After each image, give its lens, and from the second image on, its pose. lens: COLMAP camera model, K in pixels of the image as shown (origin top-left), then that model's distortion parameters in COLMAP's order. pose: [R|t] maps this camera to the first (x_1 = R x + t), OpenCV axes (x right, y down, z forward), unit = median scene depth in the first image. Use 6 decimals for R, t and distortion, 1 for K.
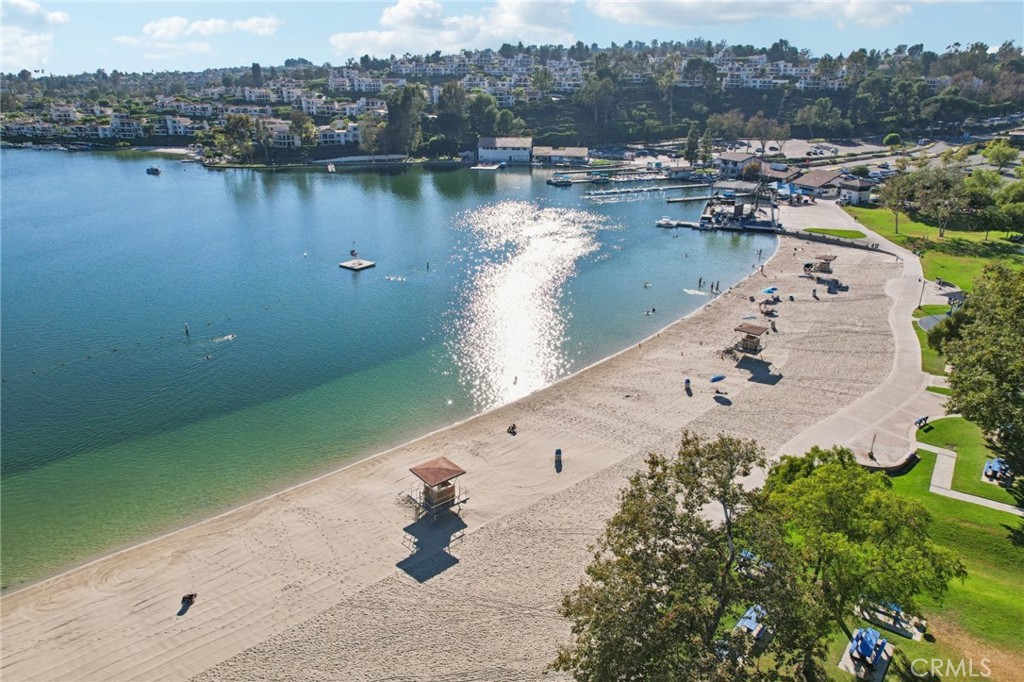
lens RADIAL K [[657.0, 0, 520.1], [0, 657.0, 339.2], [0, 0, 1]] dist [-0.070103, 0.057338]
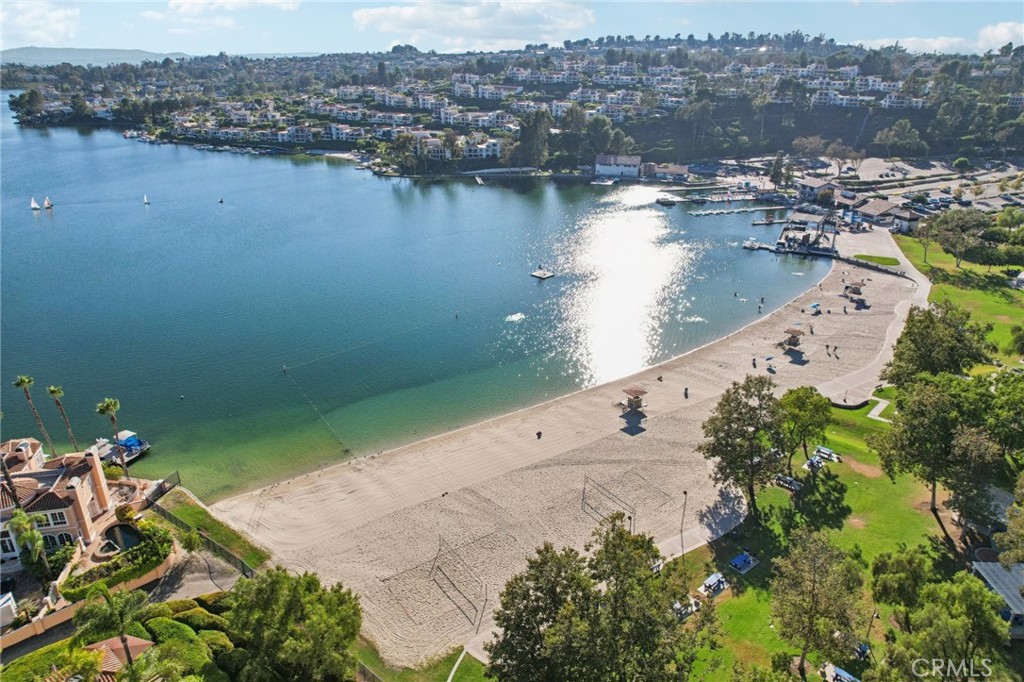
lens RADIAL K [[657.0, 0, 520.1], [0, 657.0, 339.2], [0, 0, 1]] dist [-0.070103, 0.057338]
pose [[0.992211, 0.050327, -0.113950, -0.052767], [-0.046298, 0.998215, 0.037737, -0.008607], [0.115645, -0.032167, 0.992770, -0.247237]]
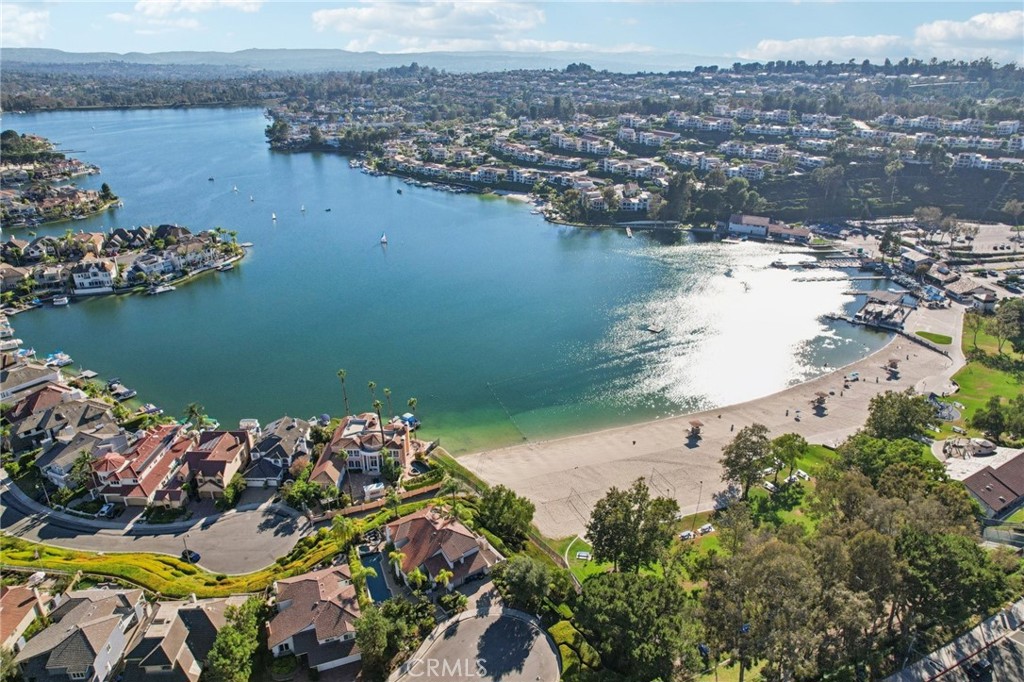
lens RADIAL K [[657.0, 0, 520.1], [0, 657.0, 339.2], [0, 0, 1]] dist [-0.070103, 0.057338]
pose [[0.932592, 0.138527, -0.333289, 0.021477], [-0.125436, 0.990249, 0.060595, -0.072346], [0.338433, -0.014704, 0.940875, -0.548493]]
